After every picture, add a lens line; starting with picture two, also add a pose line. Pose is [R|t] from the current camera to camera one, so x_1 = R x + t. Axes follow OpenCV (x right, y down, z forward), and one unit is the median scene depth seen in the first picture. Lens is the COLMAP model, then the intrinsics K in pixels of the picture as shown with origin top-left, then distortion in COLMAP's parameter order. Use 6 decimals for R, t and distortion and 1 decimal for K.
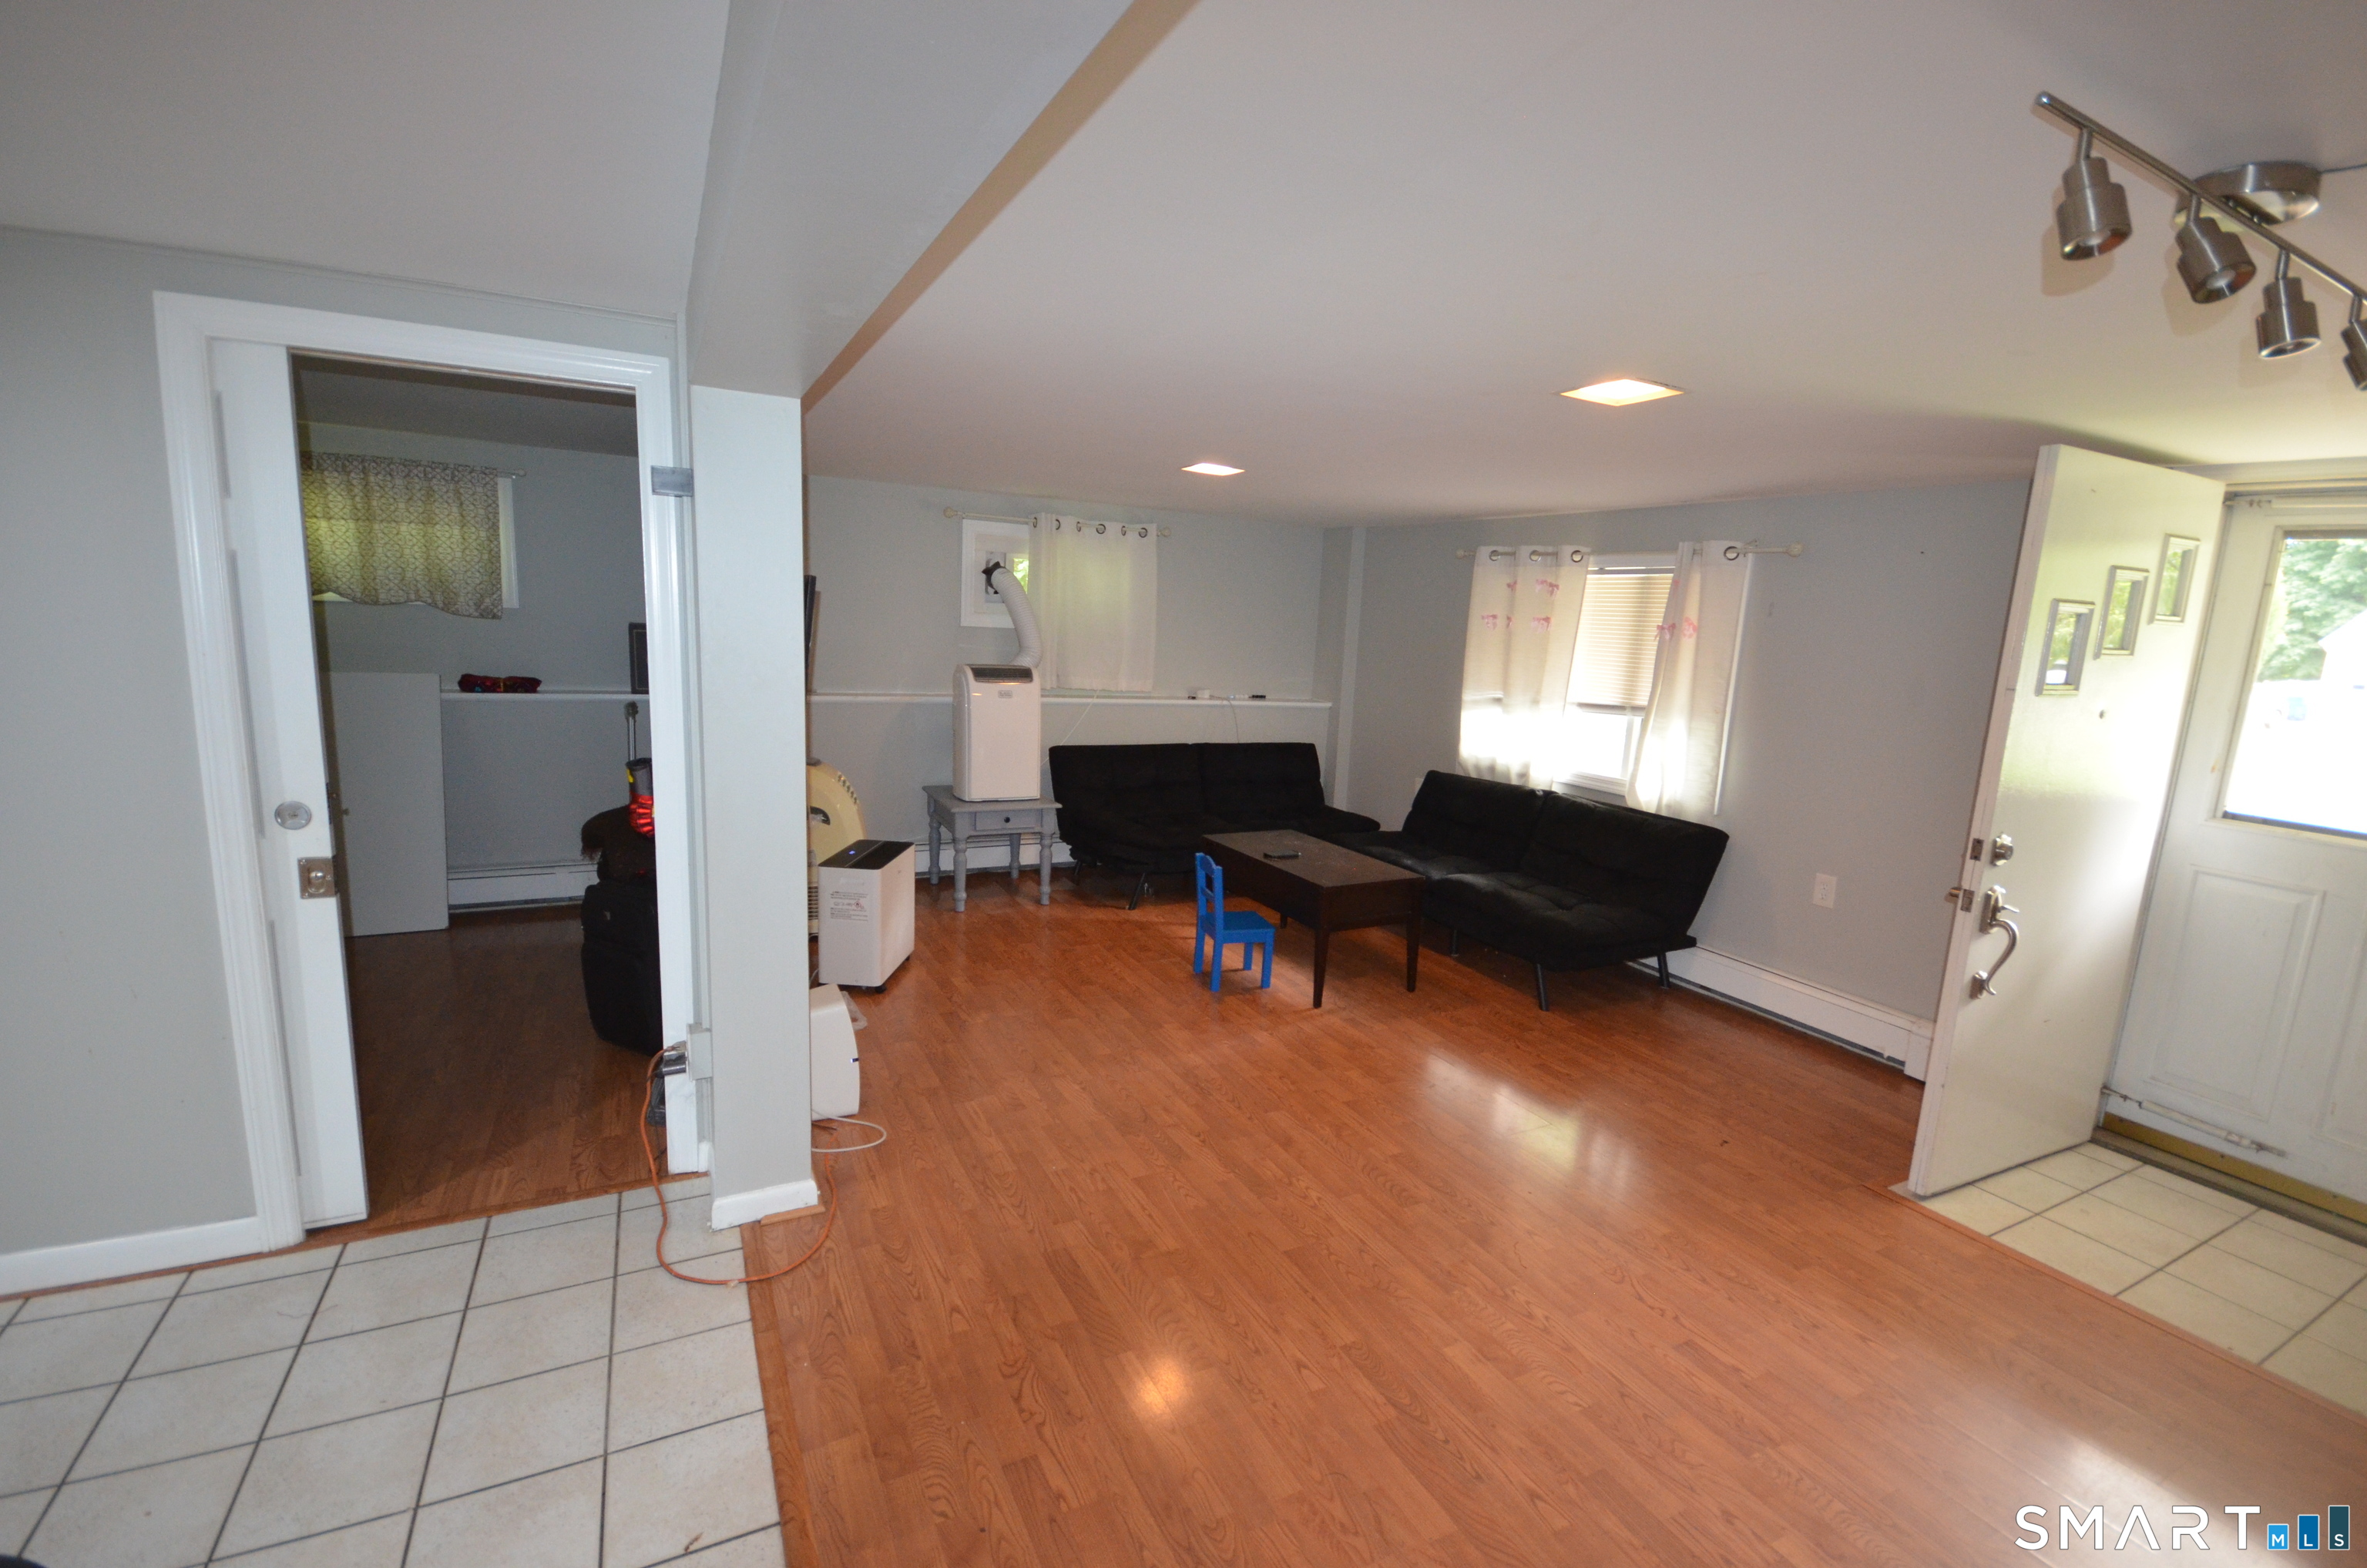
lens RADIAL K [[1024.3, 0, 1197.8], [0, 1024.3, 797.5], [0, 0, 1]] dist [0.012028, -0.015475]
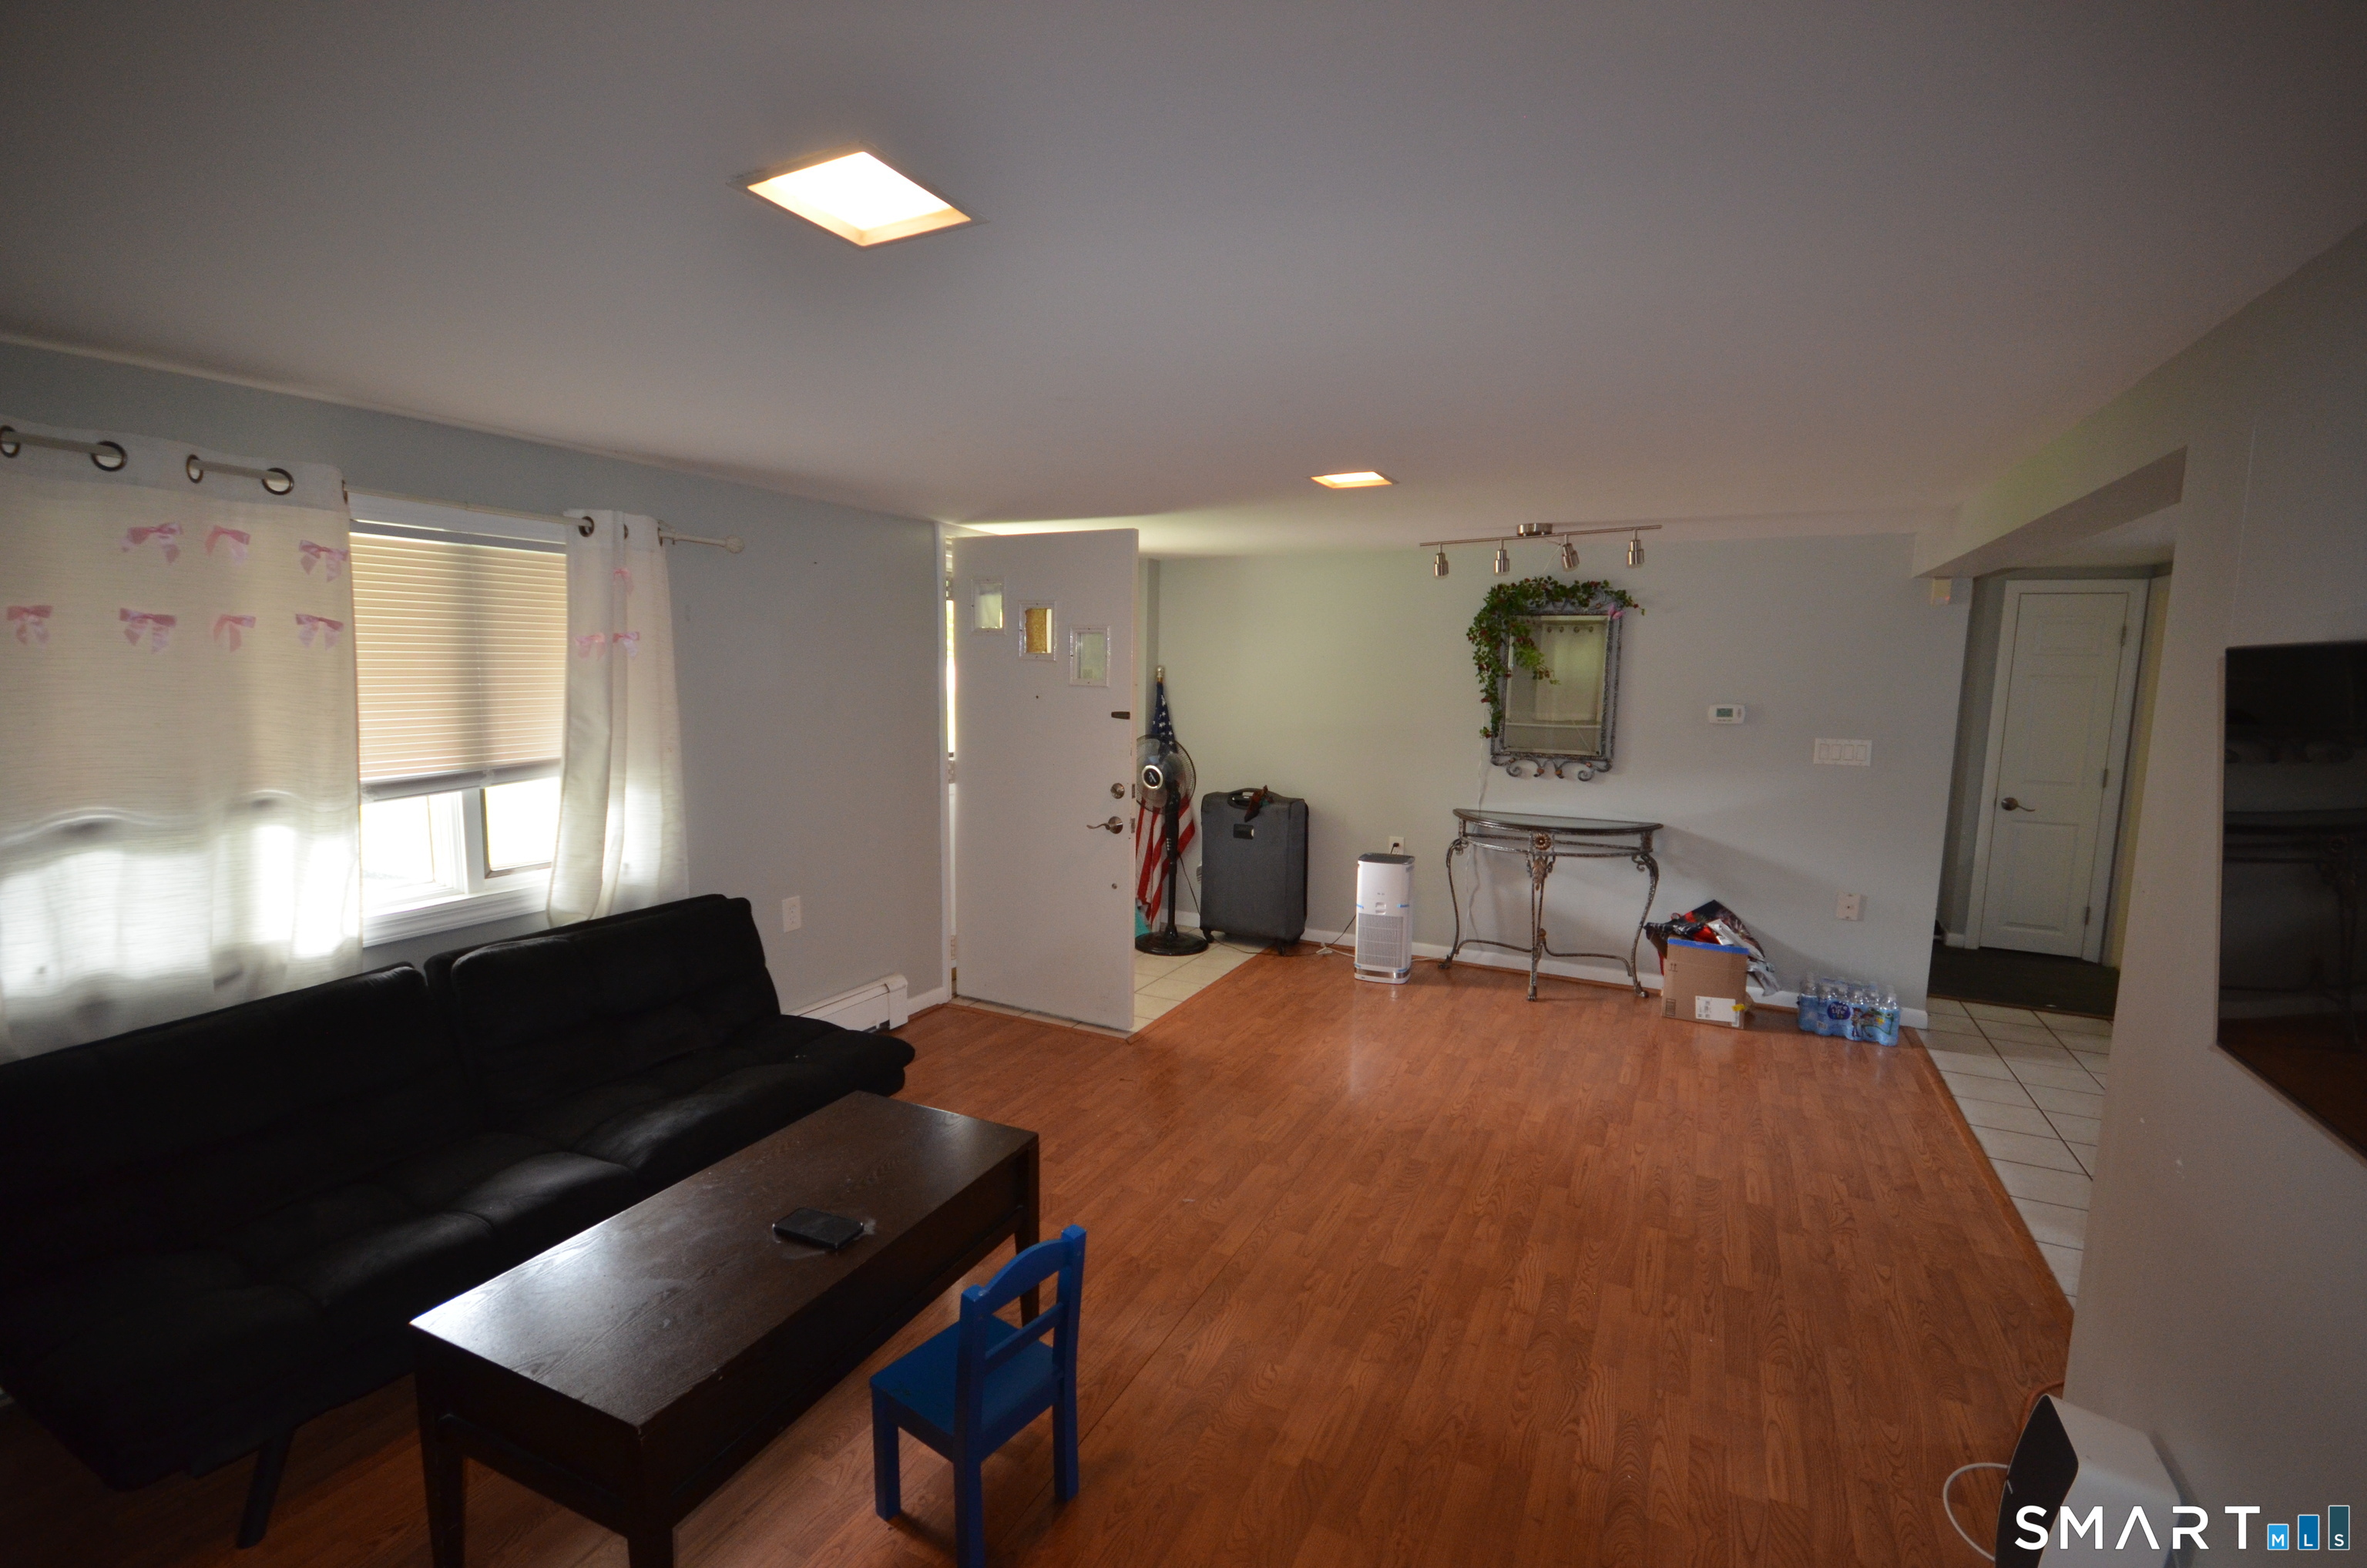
lens RADIAL K [[1024.3, 0, 1197.8], [0, 1024.3, 797.5], [0, 0, 1]] dist [0.012028, -0.015475]
pose [[-0.587047, -0.160790, 0.793425, -0.473499], [0.096178, 0.959284, 0.265563, -0.315455], [-0.803820, 0.232208, -0.547680, 1.647427]]
